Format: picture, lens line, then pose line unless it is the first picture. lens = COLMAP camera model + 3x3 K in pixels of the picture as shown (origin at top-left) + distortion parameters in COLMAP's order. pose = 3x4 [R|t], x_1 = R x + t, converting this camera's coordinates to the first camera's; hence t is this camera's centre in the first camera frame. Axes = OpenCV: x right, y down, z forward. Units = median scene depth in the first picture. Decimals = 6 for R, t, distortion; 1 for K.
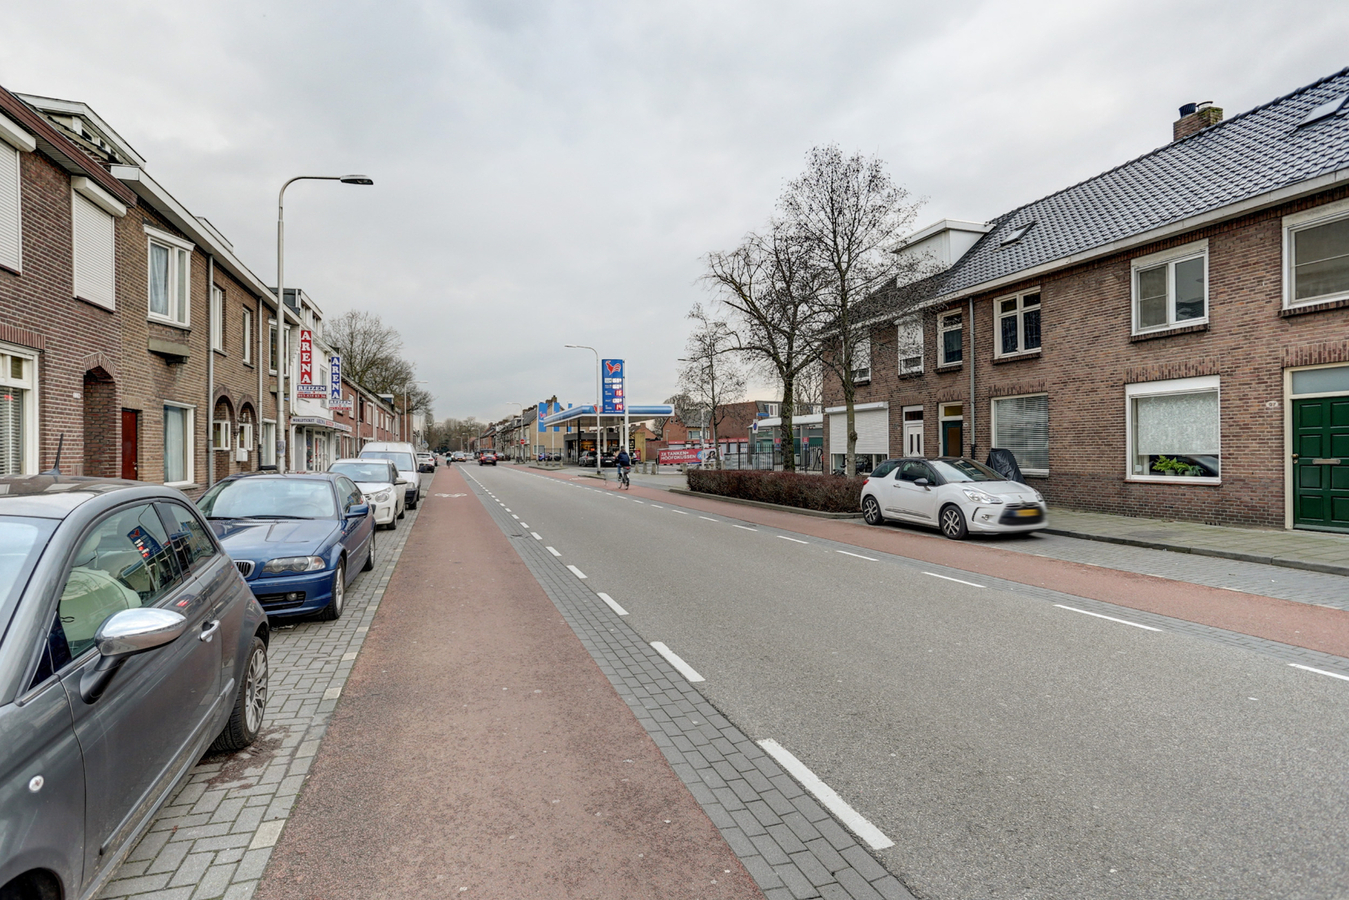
lens RADIAL K [[658.8, 0, 663.0], [0, 658.8, 458.7], [0, 0, 1]] dist [-0.052539, 0.033845]
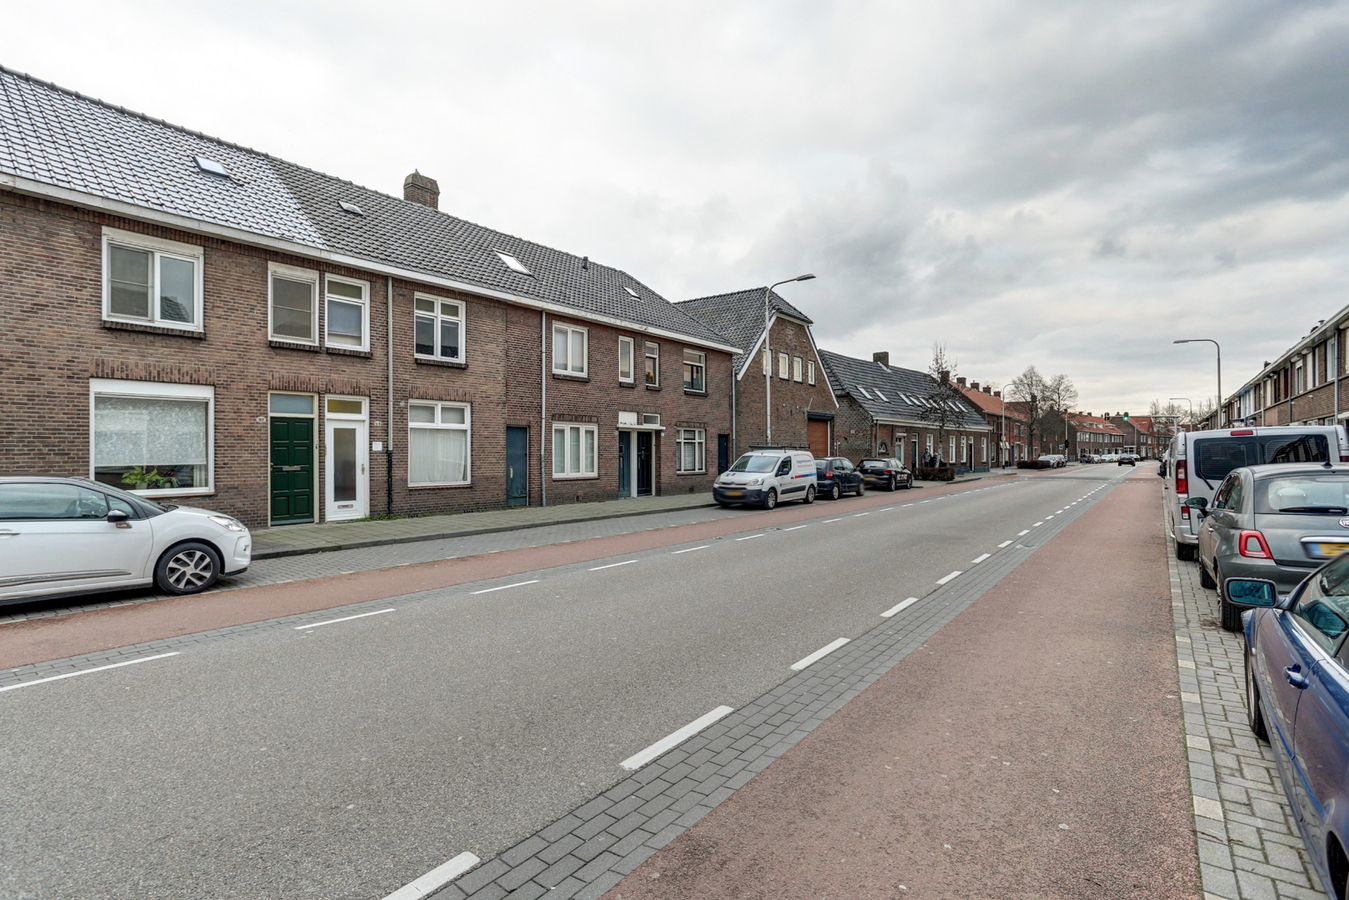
lens RADIAL K [[658.8, 0, 663.0], [0, 658.8, 458.7], [0, 0, 1]] dist [-0.052539, 0.033845]
pose [[-0.560138, 0.001979, 0.828397, -0.358307], [0.018155, 0.999786, 0.009887, -0.011780], [-0.828200, 0.020578, -0.560054, 0.928126]]
